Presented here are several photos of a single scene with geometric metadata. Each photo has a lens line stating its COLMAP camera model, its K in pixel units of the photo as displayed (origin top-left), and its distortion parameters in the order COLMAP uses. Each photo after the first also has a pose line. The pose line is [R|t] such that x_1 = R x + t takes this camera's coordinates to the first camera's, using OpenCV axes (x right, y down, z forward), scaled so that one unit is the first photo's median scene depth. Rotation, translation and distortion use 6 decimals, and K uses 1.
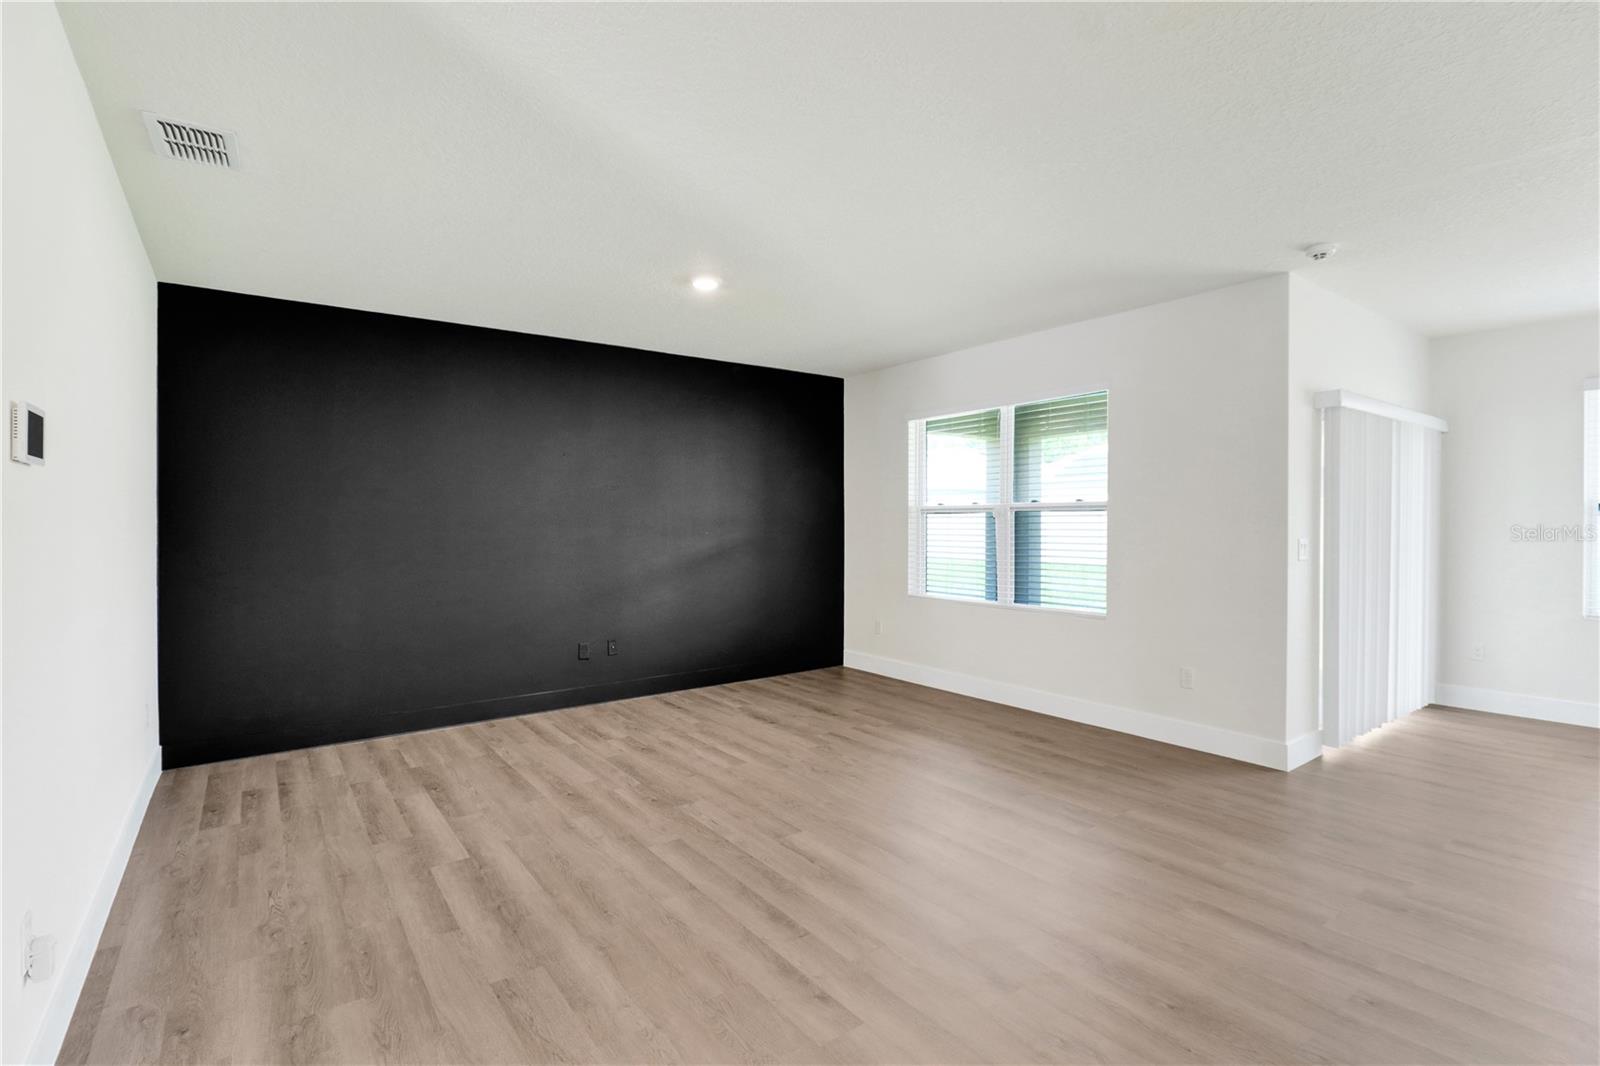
lens RADIAL K [[752.1, 0, 802.1], [0, 752.1, 527.8], [0, 0, 1]] dist [0.001327, -0.014403]
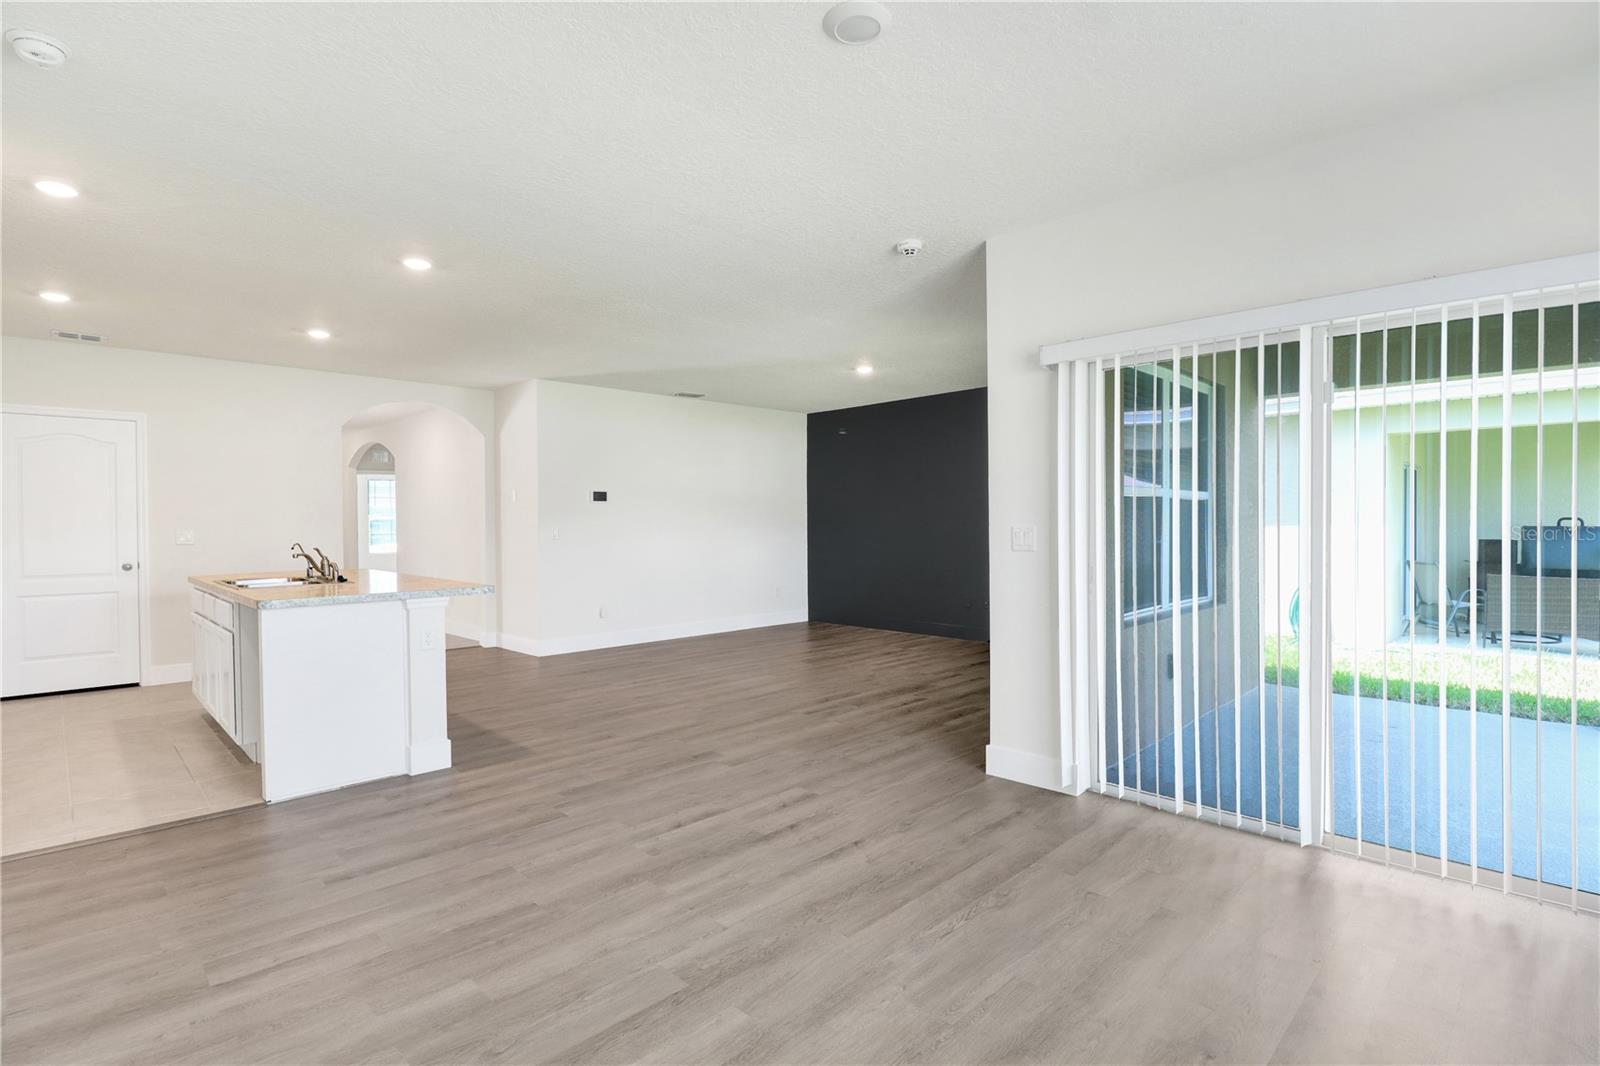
lens RADIAL K [[752.1, 0, 802.1], [0, 752.1, 527.8], [0, 0, 1]] dist [0.001327, -0.014403]
pose [[0.147128, 0.010125, -0.989066, 1.969942], [0.000960, 0.999946, 0.010379, 0.011967], [0.989117, -0.002477, 0.147111, 0.818573]]
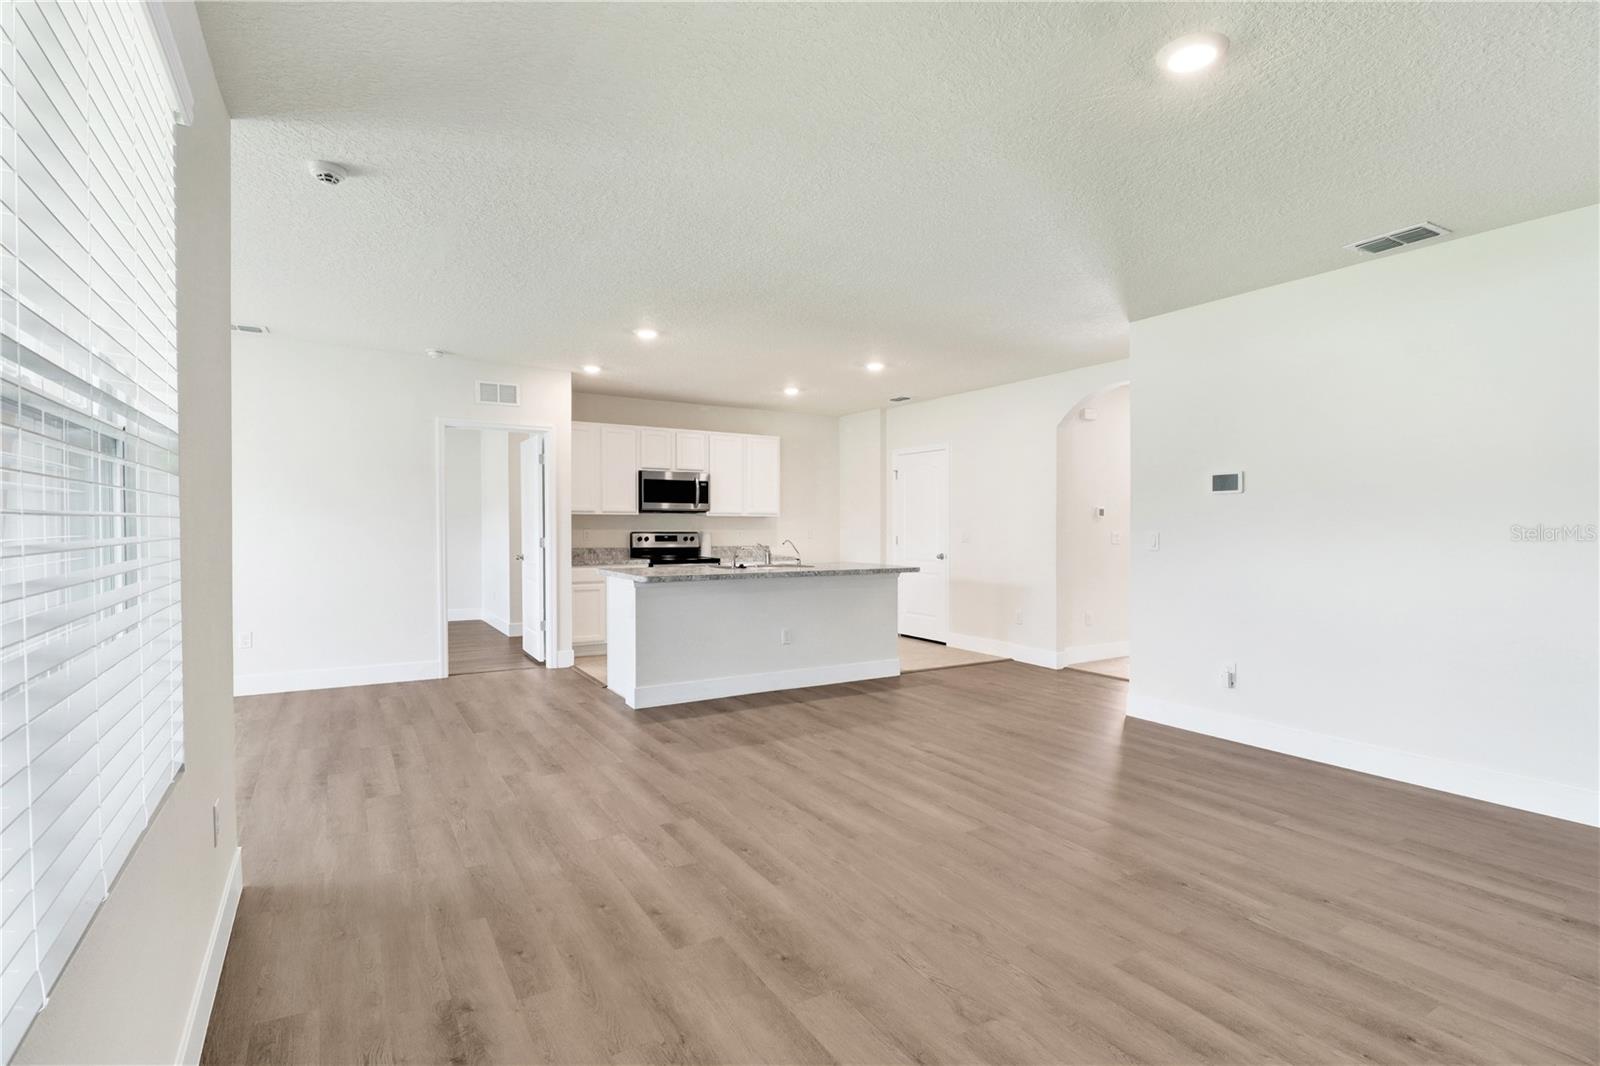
lens RADIAL K [[759.8, 0, 804.6], [0, 759.8, 536.8], [0, 0, 1]] dist [0.001250, -0.014718]
pose [[-0.996310, 0.002534, 0.085787, 0.125863], [0.004114, 0.999825, 0.018241, 0.009366], [-0.085726, 0.018526, -0.996146, 2.070857]]
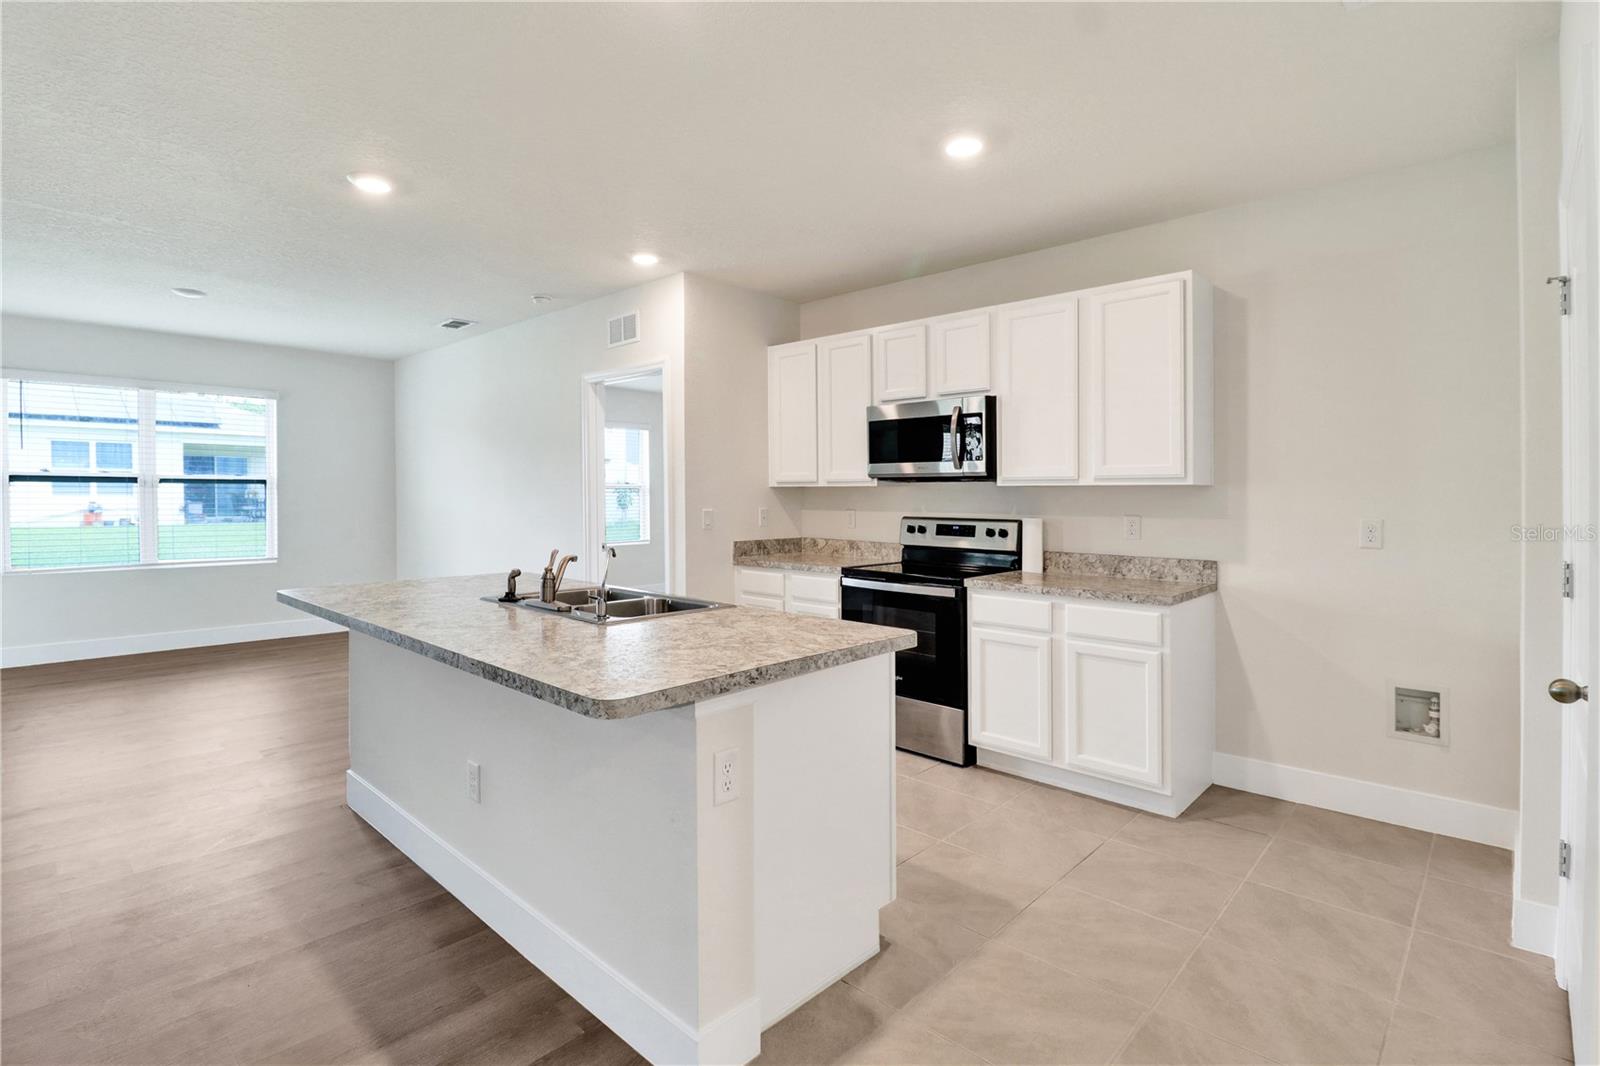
lens RADIAL K [[772.6, 0, 794.7], [0, 772.6, 500.8], [0, 0, 1]] dist [-0.000117, -0.000482]
pose [[-0.173881, -0.001643, 0.984765, -0.518902], [-0.000351, 0.999999, 0.001606, 0.005509], [-0.984767, -0.000066, -0.173882, -0.034040]]
